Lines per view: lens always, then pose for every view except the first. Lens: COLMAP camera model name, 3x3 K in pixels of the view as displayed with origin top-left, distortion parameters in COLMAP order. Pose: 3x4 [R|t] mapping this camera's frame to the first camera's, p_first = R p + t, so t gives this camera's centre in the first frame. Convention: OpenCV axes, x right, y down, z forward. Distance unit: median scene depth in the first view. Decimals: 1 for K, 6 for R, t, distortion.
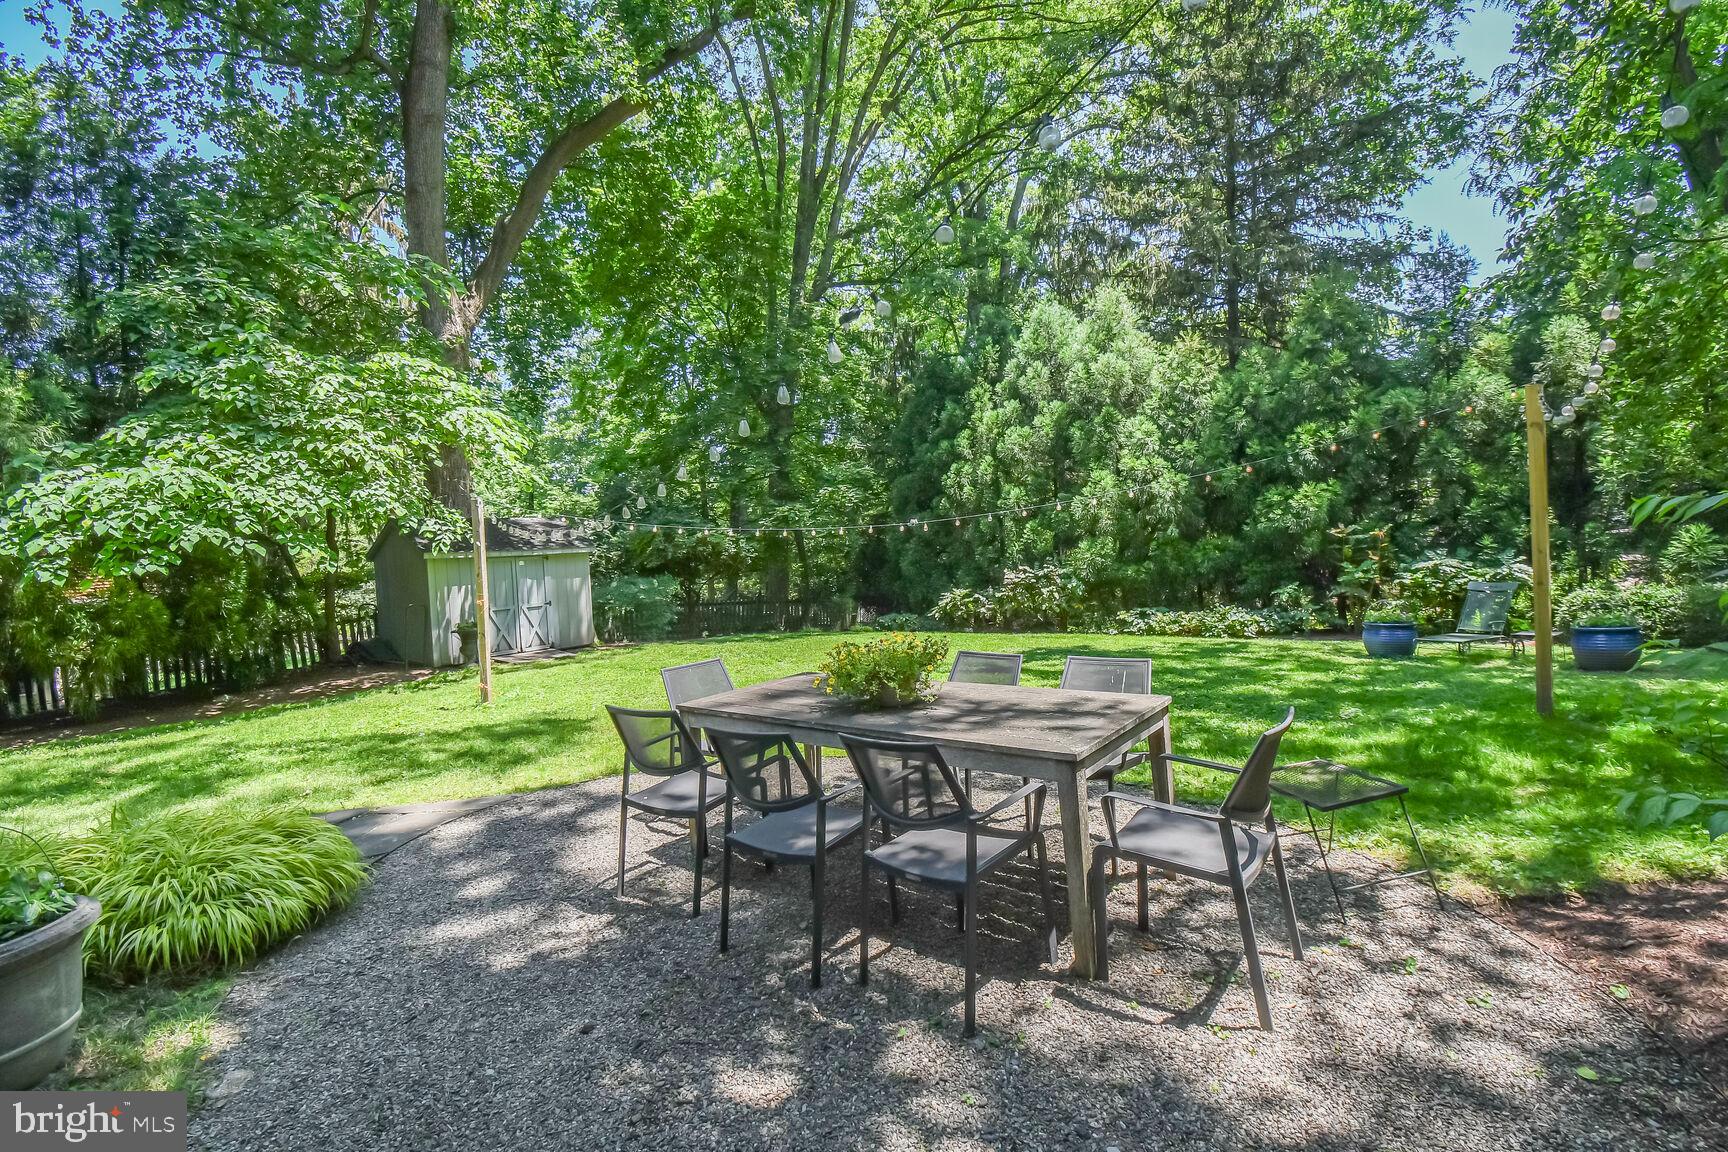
lens RADIAL K [[780.8, 0, 863.8], [0, 780.8, 575.0], [0, 0, 1]] dist [0.000120, -0.000817]
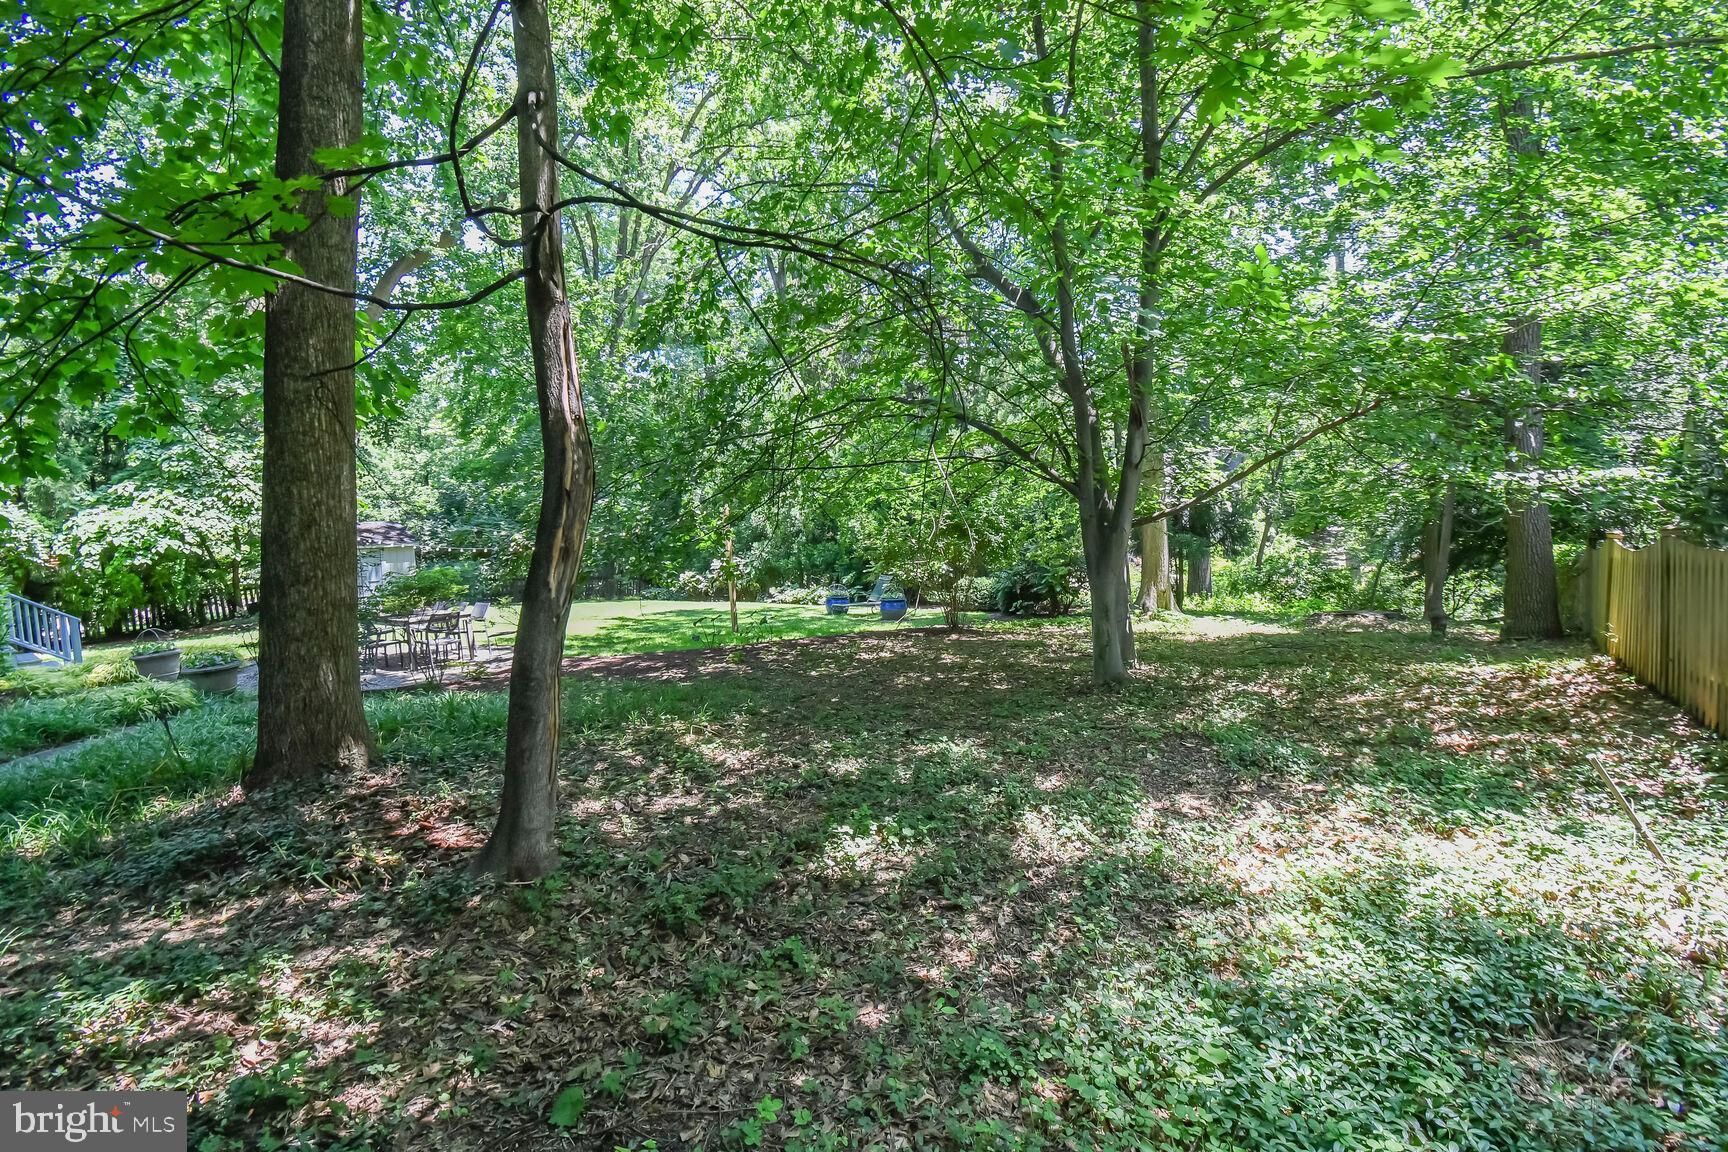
lens RADIAL K [[780.8, 0, 864.6], [0, 780.8, 580.4], [0, 0, 1]] dist [0.000120, -0.000817]
pose [[0.996726, 0.012076, 0.079946, 0.708229], [-0.015161, 0.999159, 0.038085, -0.057742], [-0.079419, -0.039173, 0.996071, -1.044265]]
